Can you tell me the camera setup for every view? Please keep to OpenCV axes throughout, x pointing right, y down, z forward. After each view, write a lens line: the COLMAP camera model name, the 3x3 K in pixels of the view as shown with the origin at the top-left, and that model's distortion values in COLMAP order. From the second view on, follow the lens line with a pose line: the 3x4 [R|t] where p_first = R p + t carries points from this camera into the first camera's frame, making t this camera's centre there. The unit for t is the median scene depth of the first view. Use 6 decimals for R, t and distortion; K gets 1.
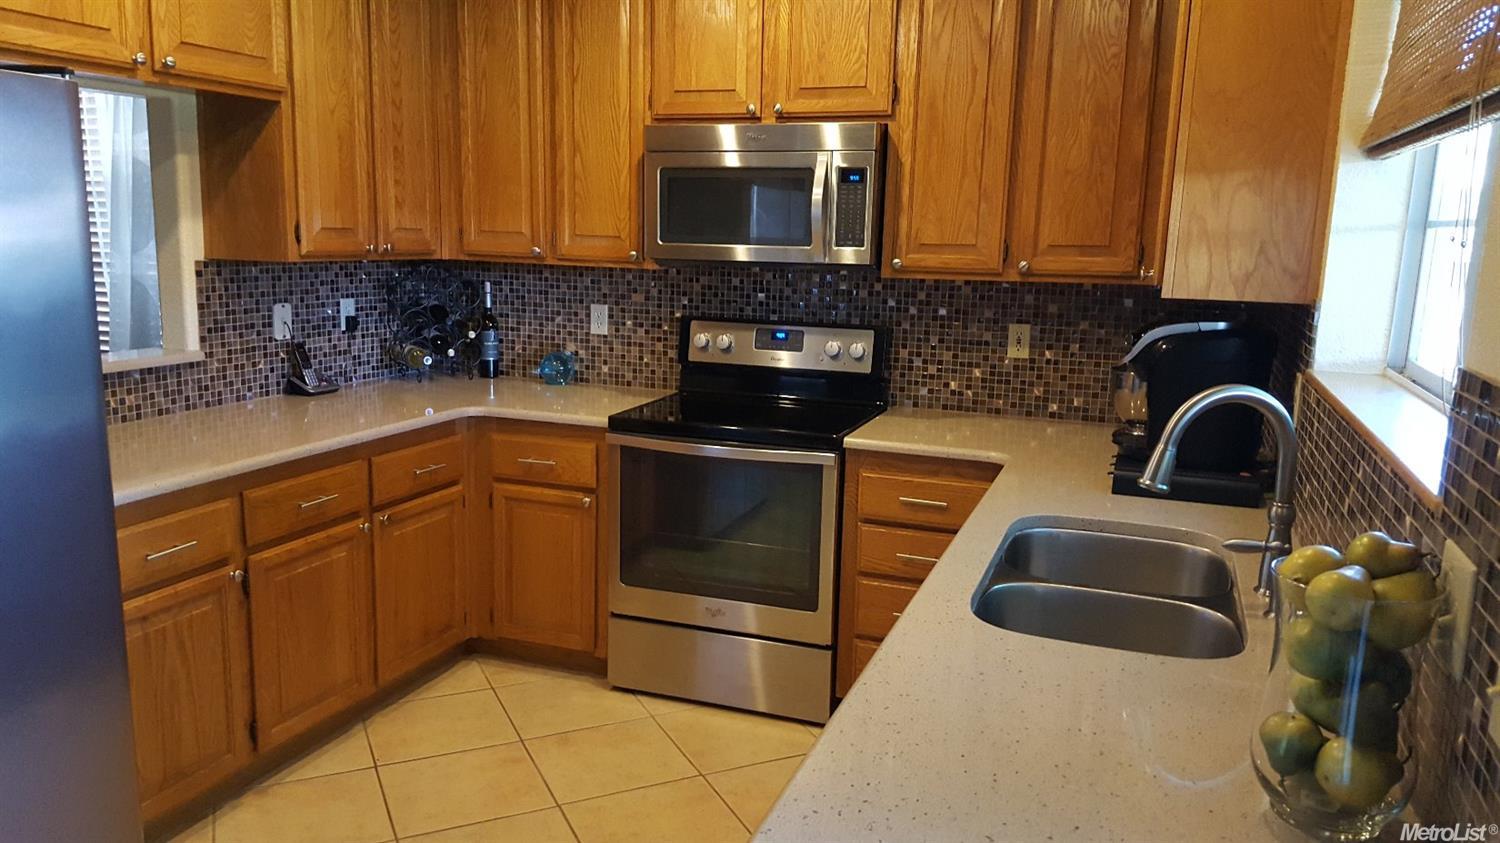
lens RADIAL K [[1129.4, 0, 748.3], [0, 1129.4, 433.8], [0, 0, 1]] dist [0.164470, -0.174131]
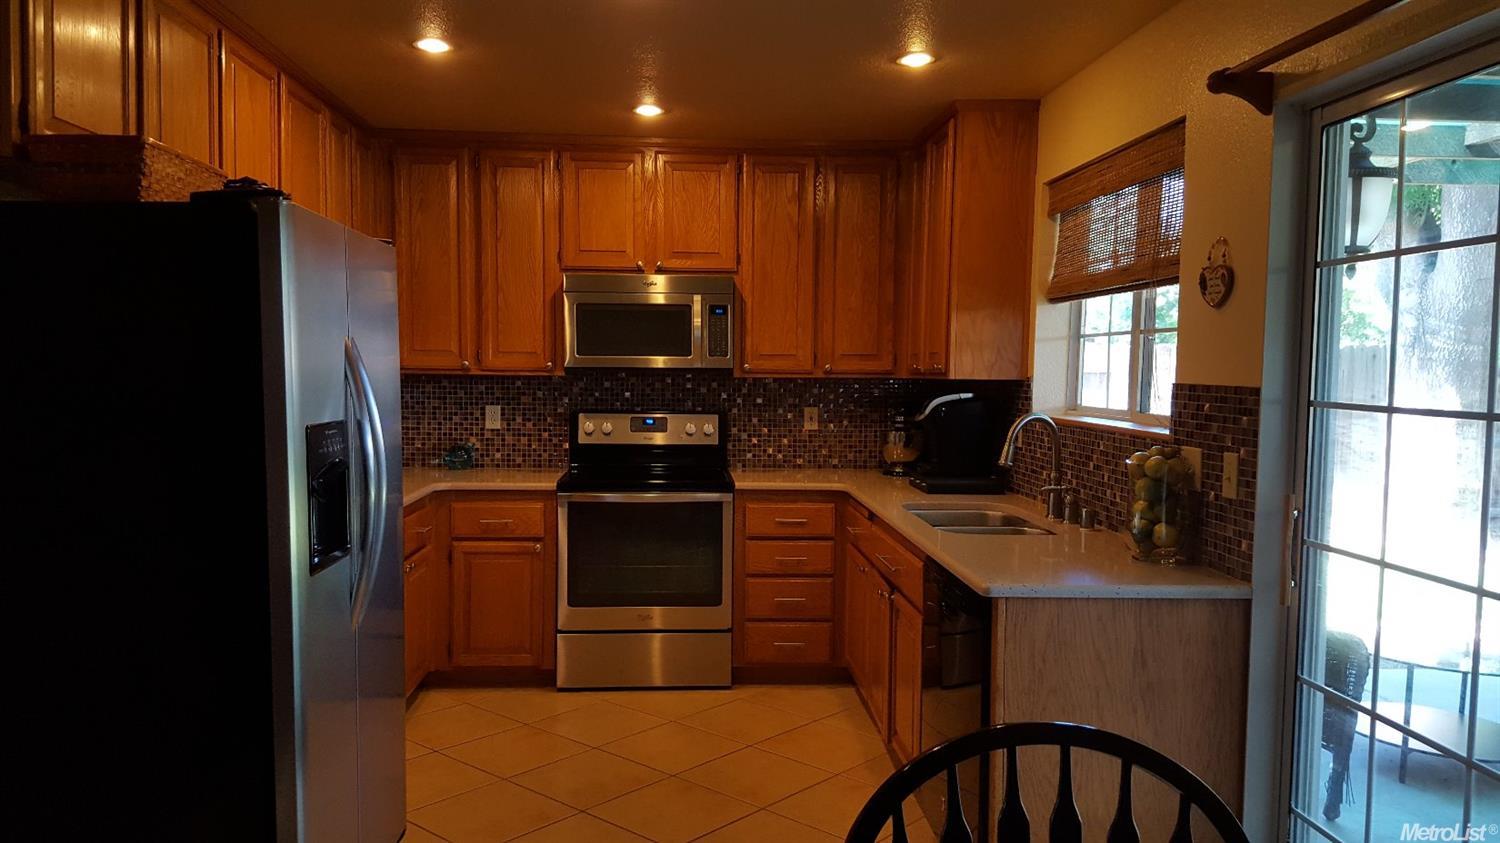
lens RADIAL K [[1129.4, 0, 748.3], [0, 1129.4, 433.8], [0, 0, 1]] dist [0.164470, -0.174131]
pose [[0.913846, -0.038703, 0.404212, -0.429362], [0.084913, 0.991654, -0.097020, 0.074227], [-0.397083, 0.122984, 0.909505, -0.311535]]
